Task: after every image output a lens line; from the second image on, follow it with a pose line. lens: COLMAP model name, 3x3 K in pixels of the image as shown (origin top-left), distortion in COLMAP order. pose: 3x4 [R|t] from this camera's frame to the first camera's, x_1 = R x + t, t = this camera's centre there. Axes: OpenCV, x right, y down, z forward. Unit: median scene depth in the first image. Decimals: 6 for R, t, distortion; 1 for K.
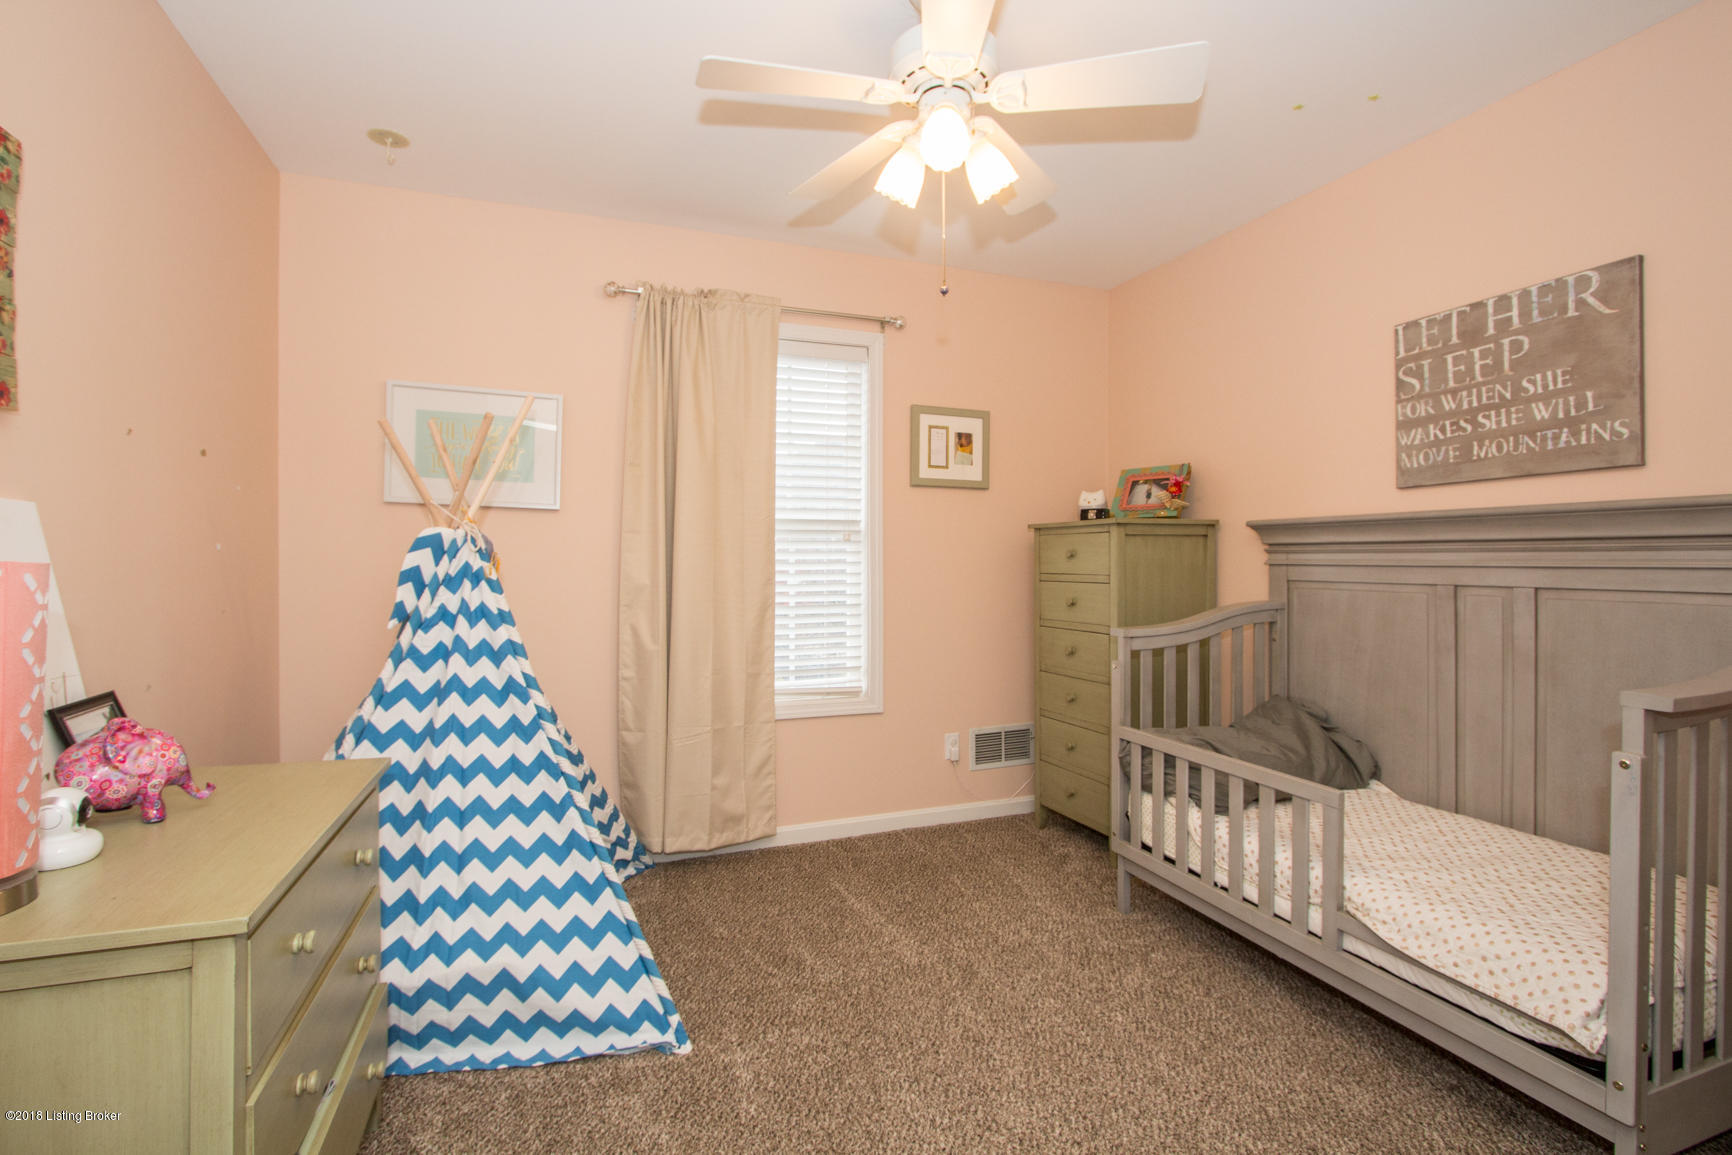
lens RADIAL K [[799.3, 0, 856.9], [0, 799.3, 566.0], [0, 0, 1]] dist [-0.024876, 0.005282]
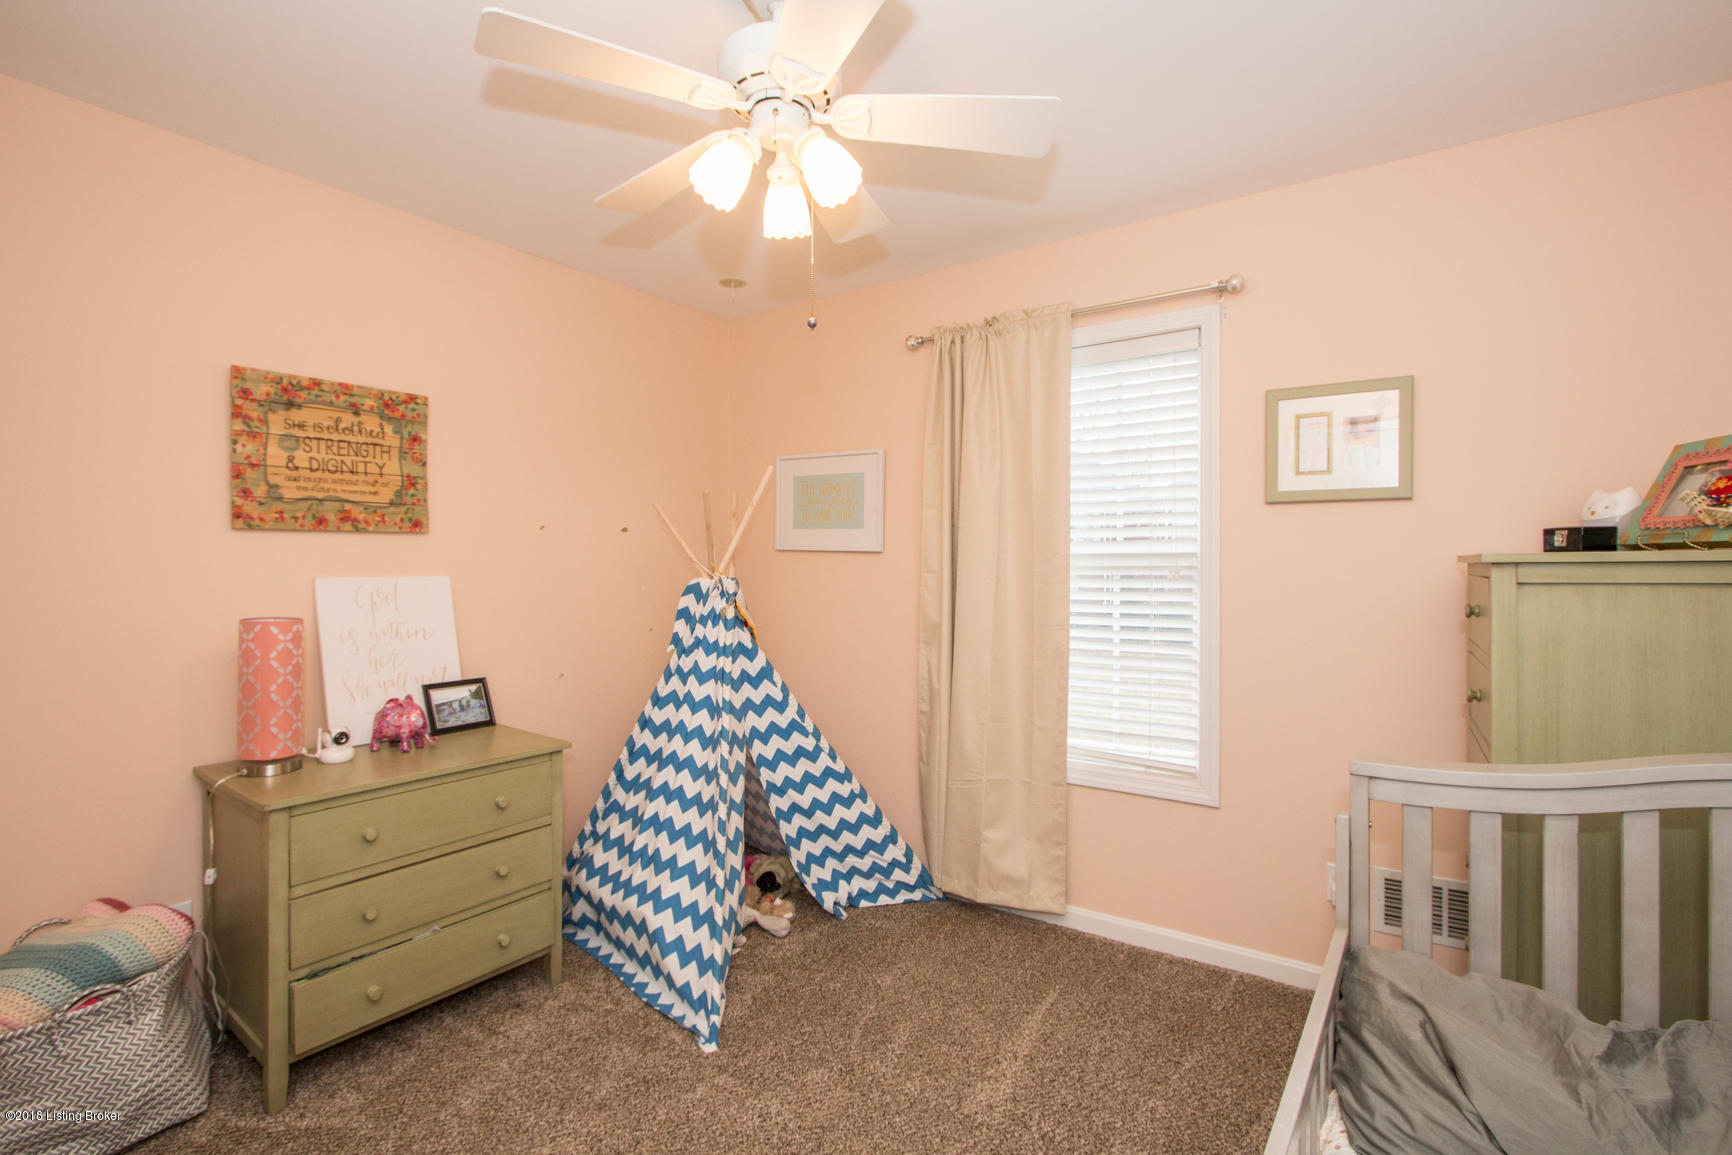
lens RADIAL K [[799.3, 0, 861.1], [0, 799.3, 569.7], [0, 0, 1]] dist [-0.024876, 0.005282]
pose [[0.559065, 0.006153, -0.829101, 0.584596], [-0.001066, 0.999977, 0.006702, -0.057485], [0.829123, -0.002863, 0.559059, 0.380408]]
